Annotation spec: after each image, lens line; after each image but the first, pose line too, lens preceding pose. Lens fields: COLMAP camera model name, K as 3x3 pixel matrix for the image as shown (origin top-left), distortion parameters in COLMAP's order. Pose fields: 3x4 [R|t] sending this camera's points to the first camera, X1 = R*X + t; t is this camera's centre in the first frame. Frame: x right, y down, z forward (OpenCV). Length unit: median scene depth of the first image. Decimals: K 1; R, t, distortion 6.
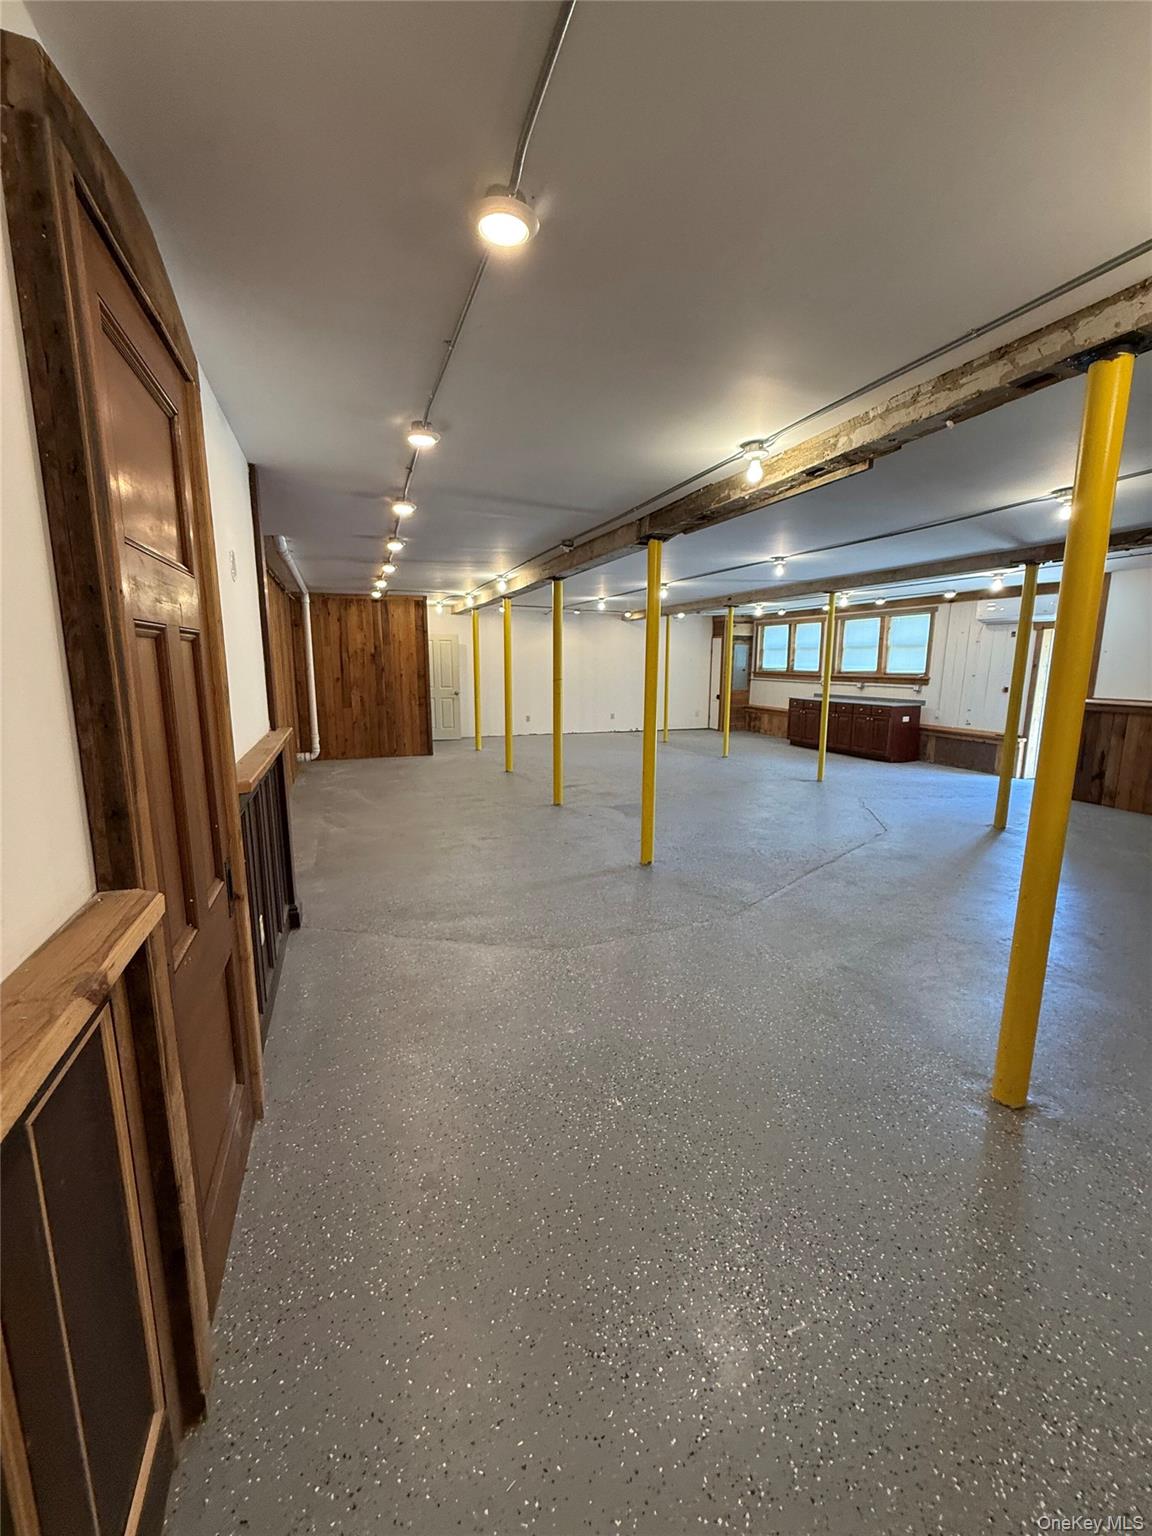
lens RADIAL K [[616.4, 0, 578.7], [0, 616.4, 767.0], [0, 0, 1]] dist [-0.000395, 0.000607]
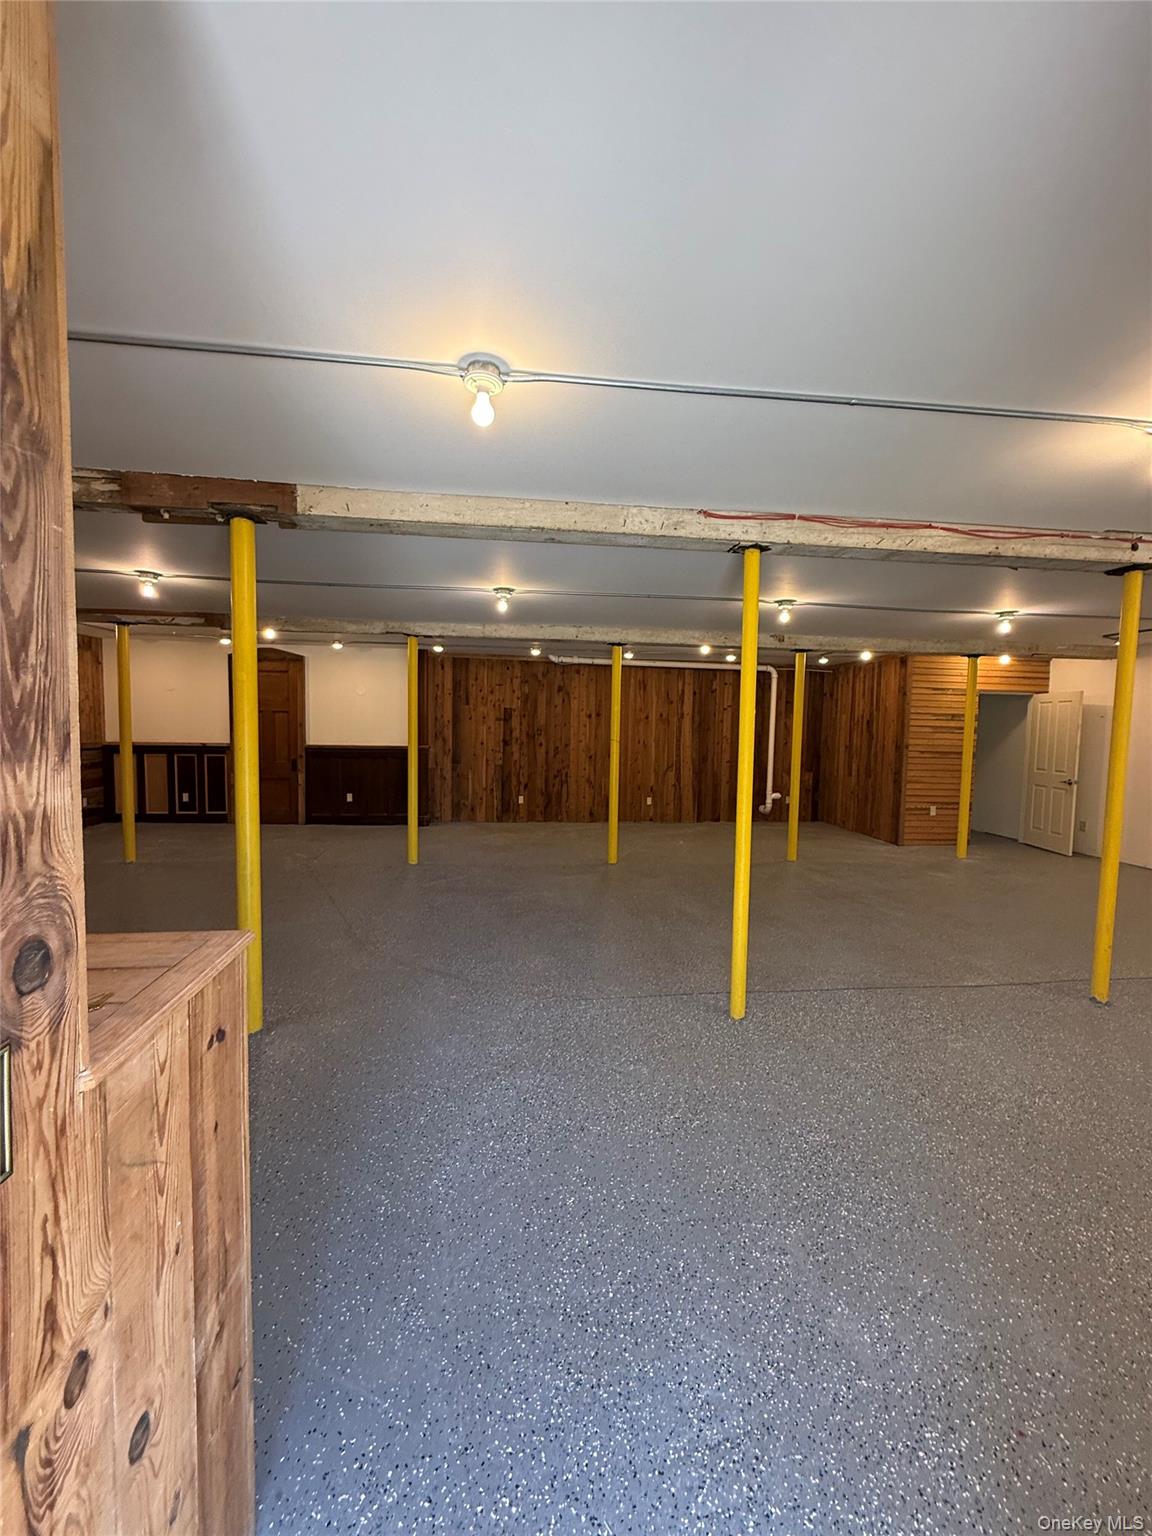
lens RADIAL K [[616.4, 0, 572.2], [0, 616.4, 764.2], [0, 0, 1]] dist [-0.000395, 0.000607]
pose [[-0.247636, 0.053169, -0.967393, 0.615165], [-0.185395, 0.977441, 0.101179, -0.121779], [0.950950, 0.204405, -0.232193, 0.744006]]
